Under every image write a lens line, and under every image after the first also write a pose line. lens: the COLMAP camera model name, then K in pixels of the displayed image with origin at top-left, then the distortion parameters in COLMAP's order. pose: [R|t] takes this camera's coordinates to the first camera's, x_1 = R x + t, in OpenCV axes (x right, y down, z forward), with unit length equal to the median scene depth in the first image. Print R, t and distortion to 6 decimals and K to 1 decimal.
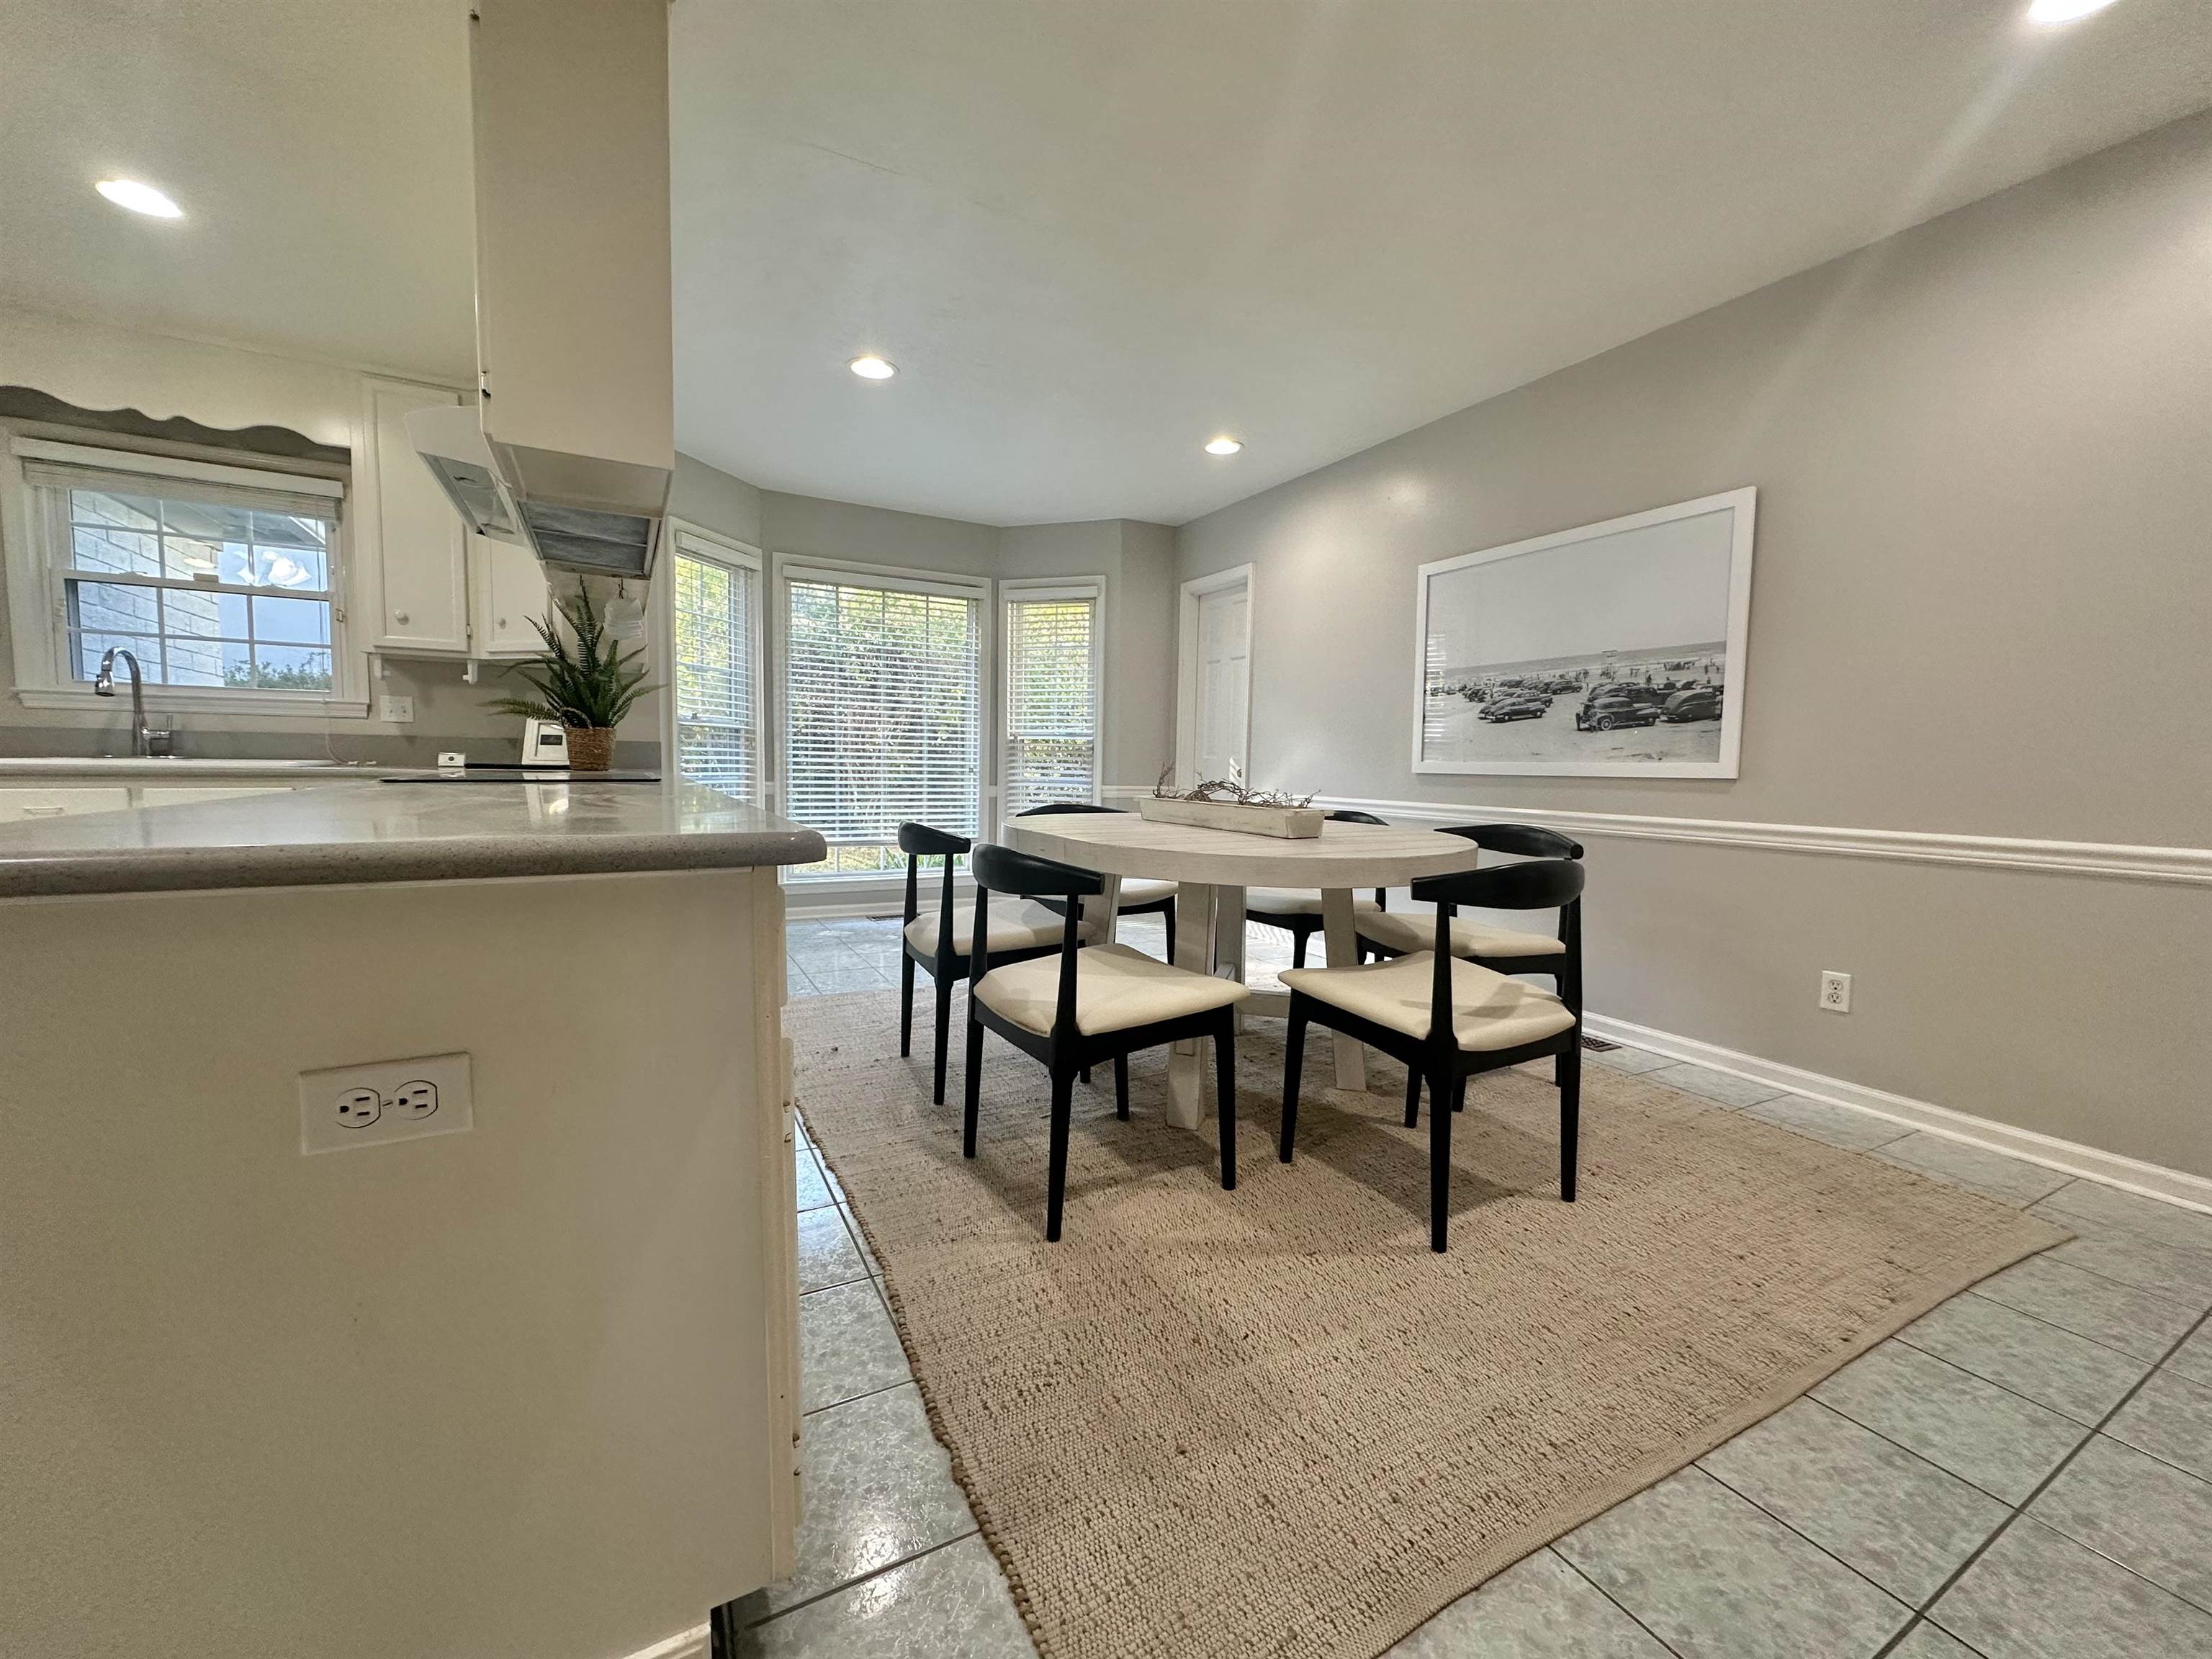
lens RADIAL K [[886.1, 0, 1111.1], [0, 886.1, 829.9], [0, 0, 1]] dist [-0.000896, 0.000367]
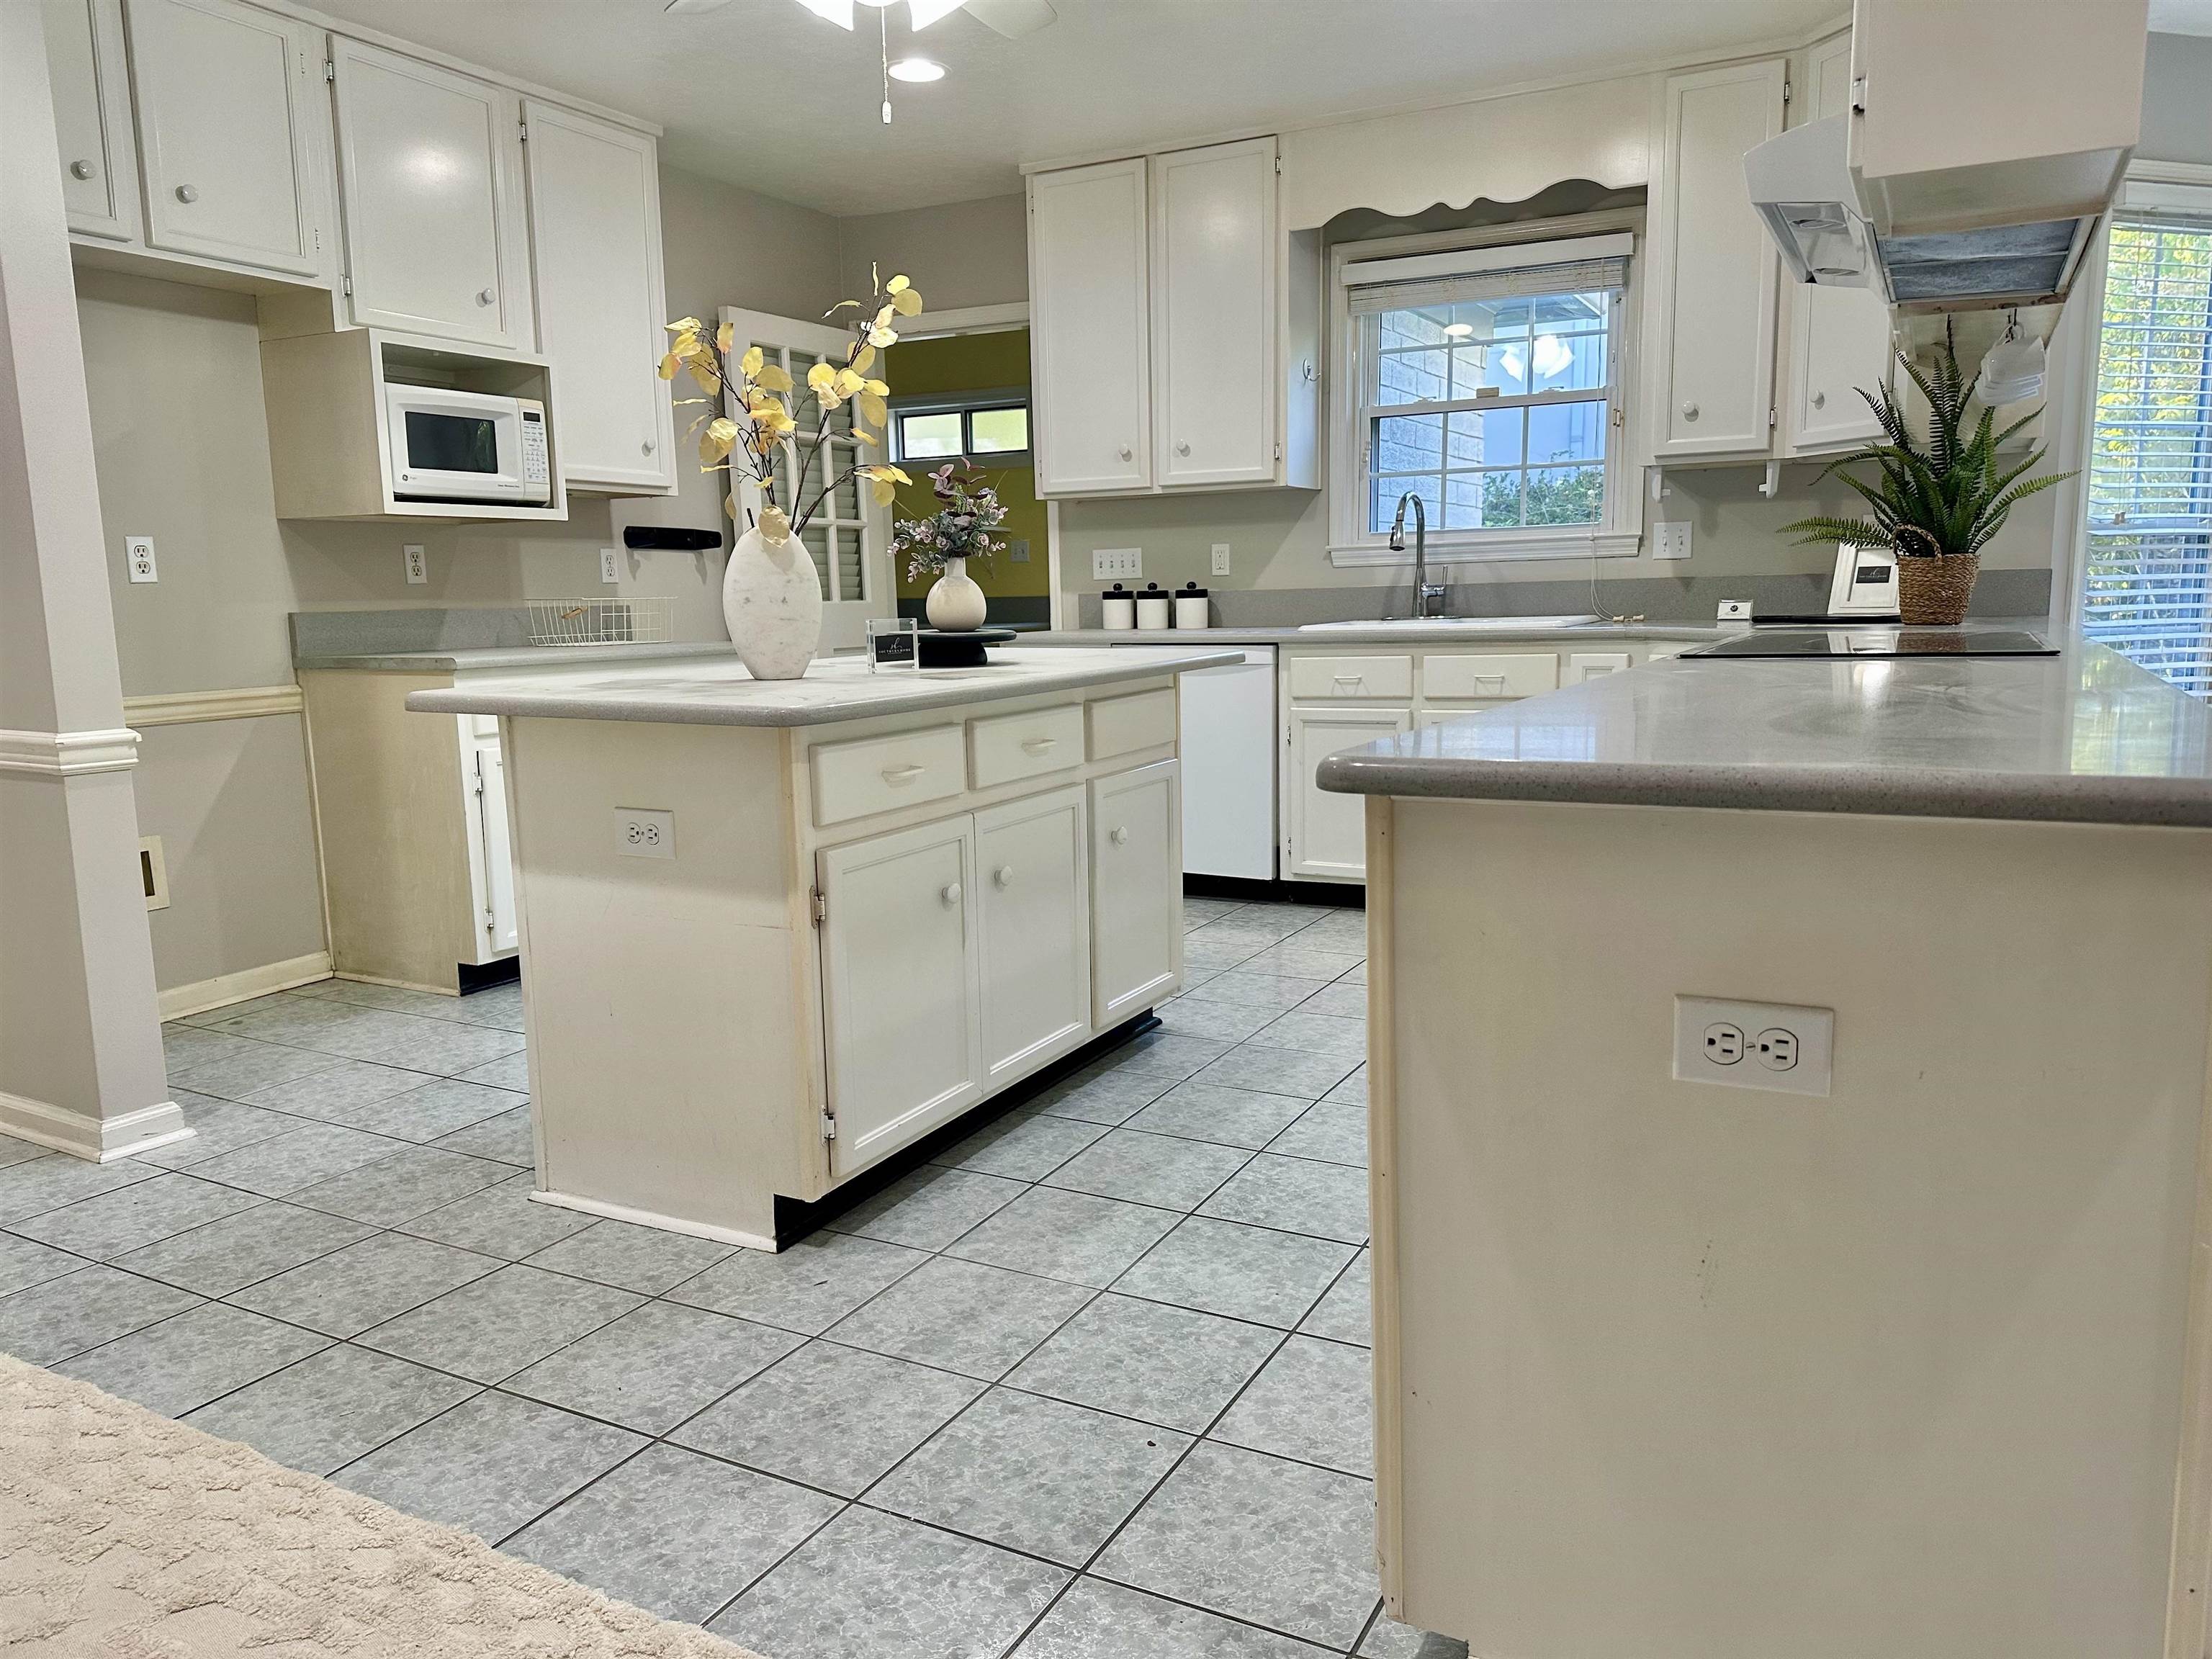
lens RADIAL K [[1560.8, 0, 1104.3], [0, 1560.8, 855.7], [0, 0, 1]] dist [0.047404, -0.076501]
pose [[0.543156, 0.107948, -0.832663, 0.034401], [-0.028957, 0.993519, 0.109913, -0.010585], [0.839132, -0.035588, 0.542762, -0.095527]]
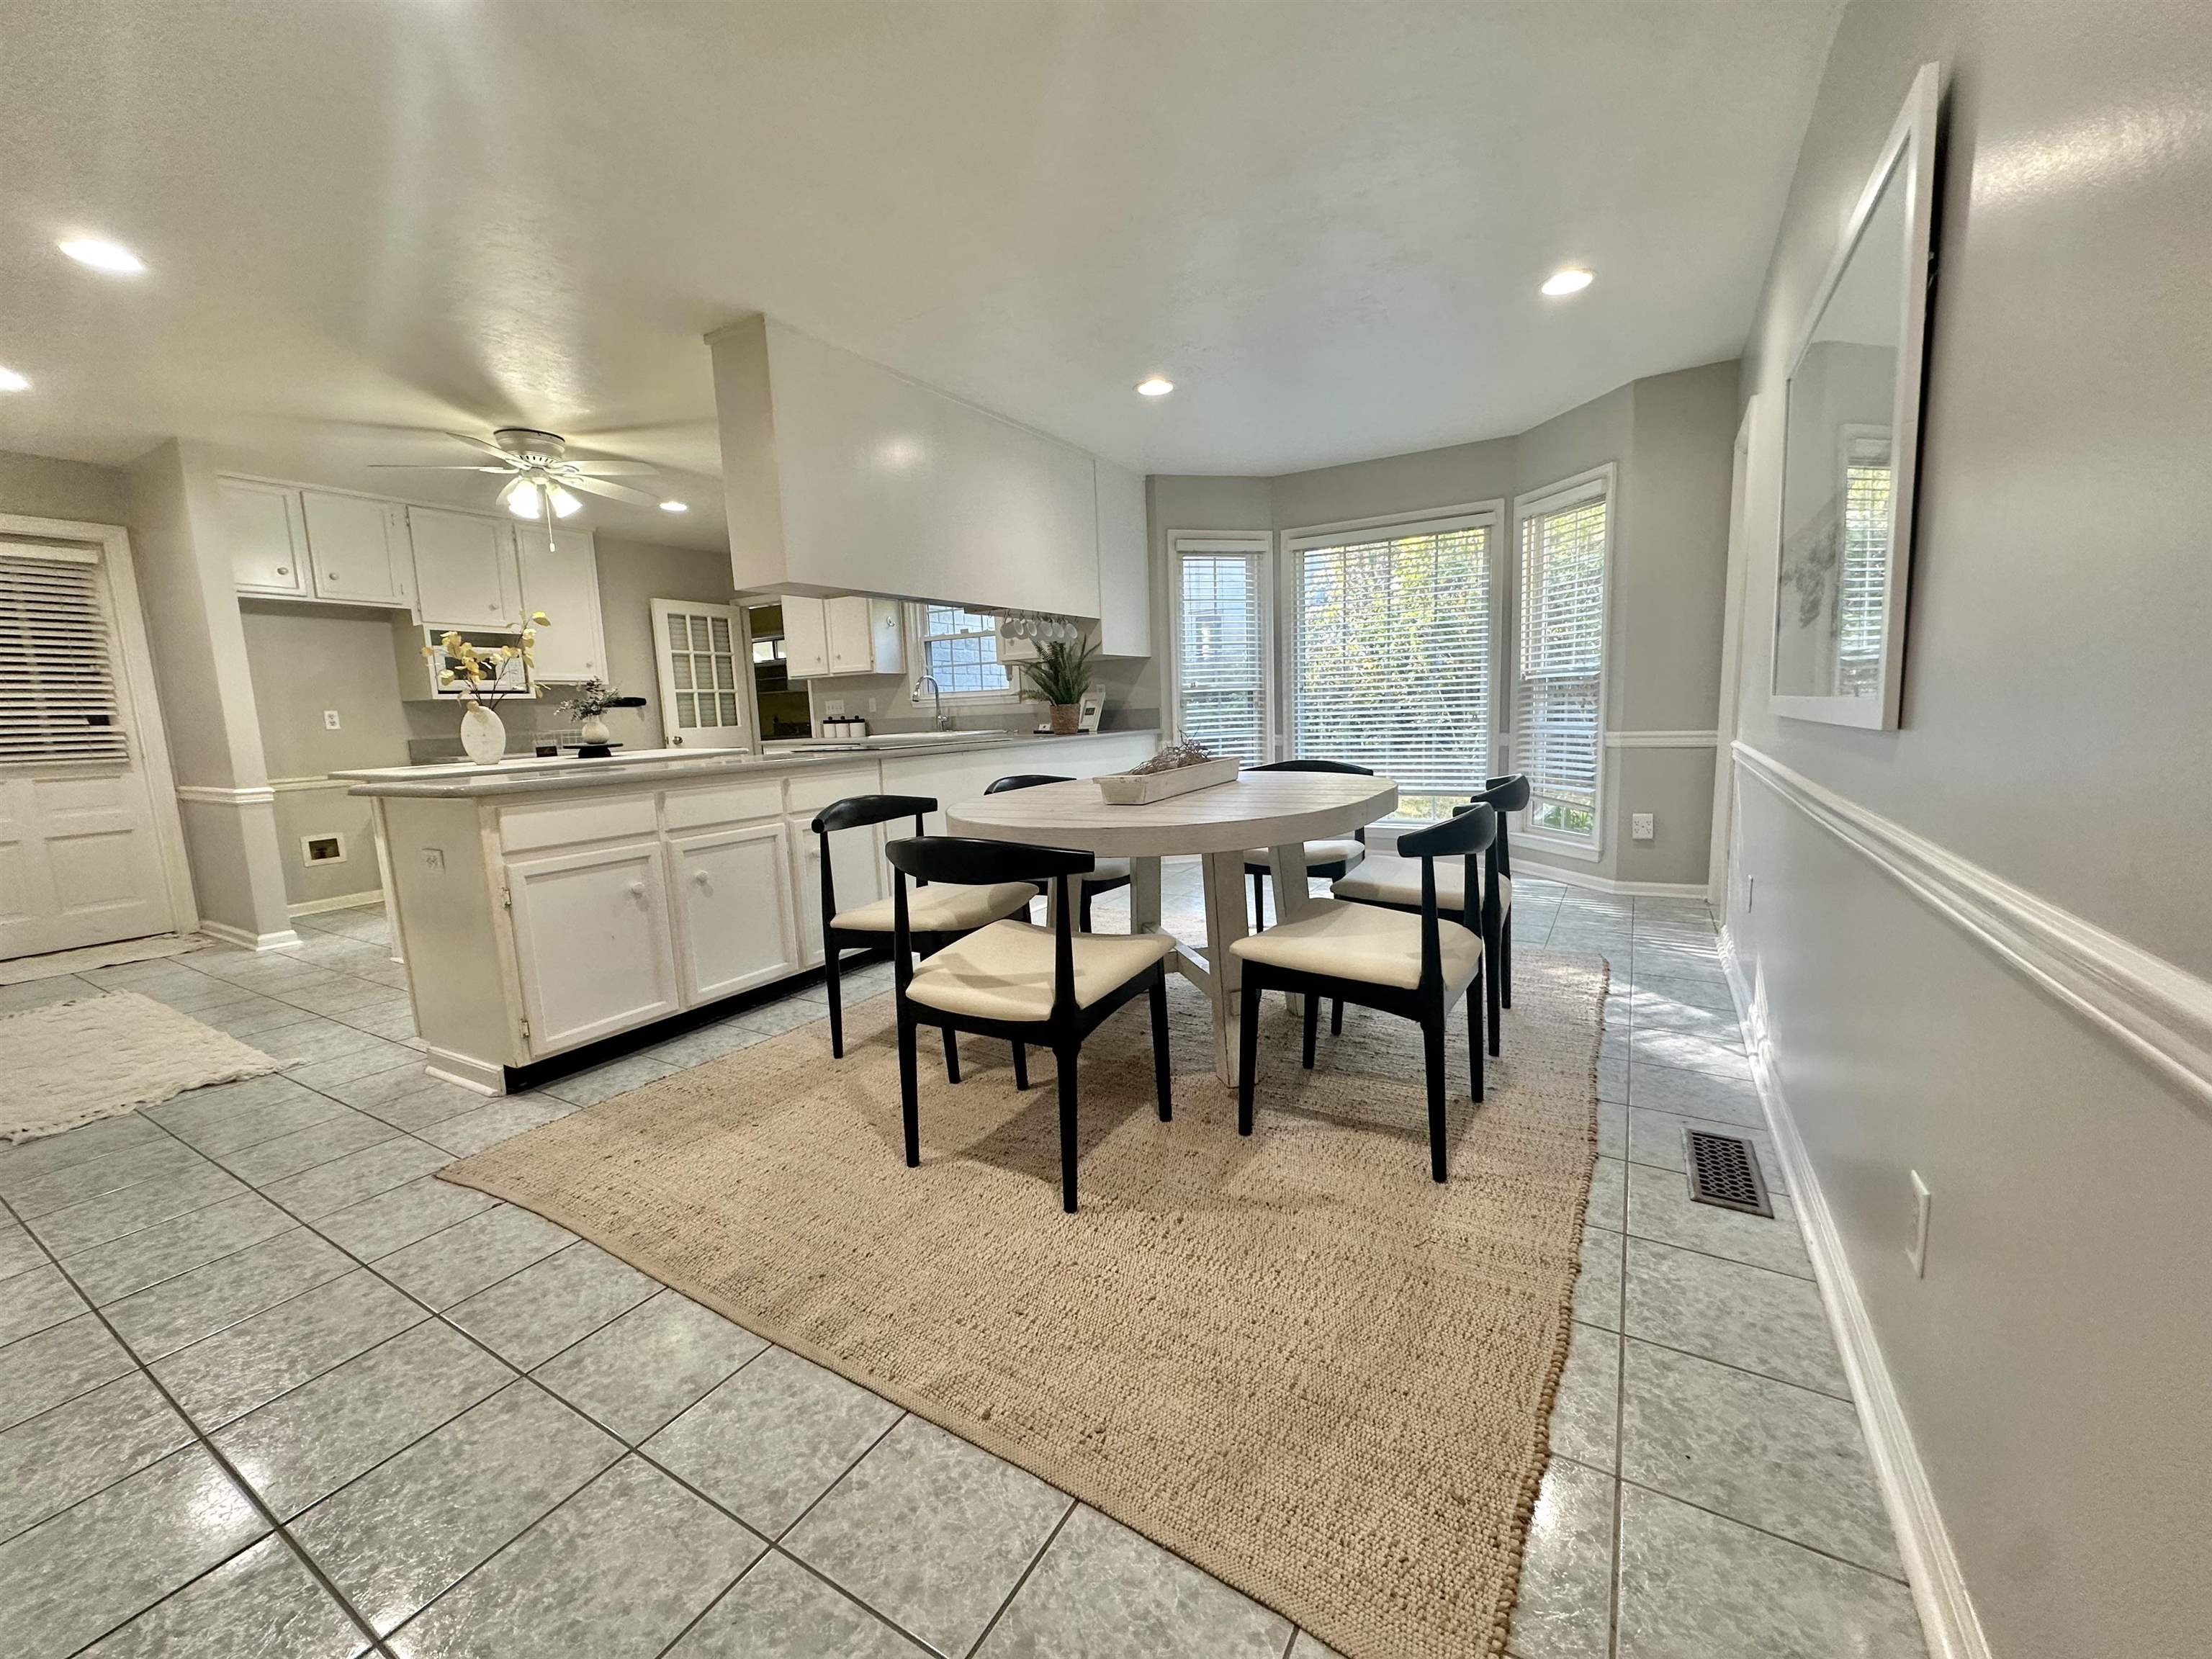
lens RADIAL K [[886.1, 0, 1111.1], [0, 886.1, 829.9], [0, 0, 1]] dist [-0.000896, 0.000367]
pose [[0.500765, 0.080179, -0.861862, 0.759933], [-0.014436, 0.996336, 0.084301, -0.034632], [0.865463, -0.029773, 0.500087, 0.338948]]
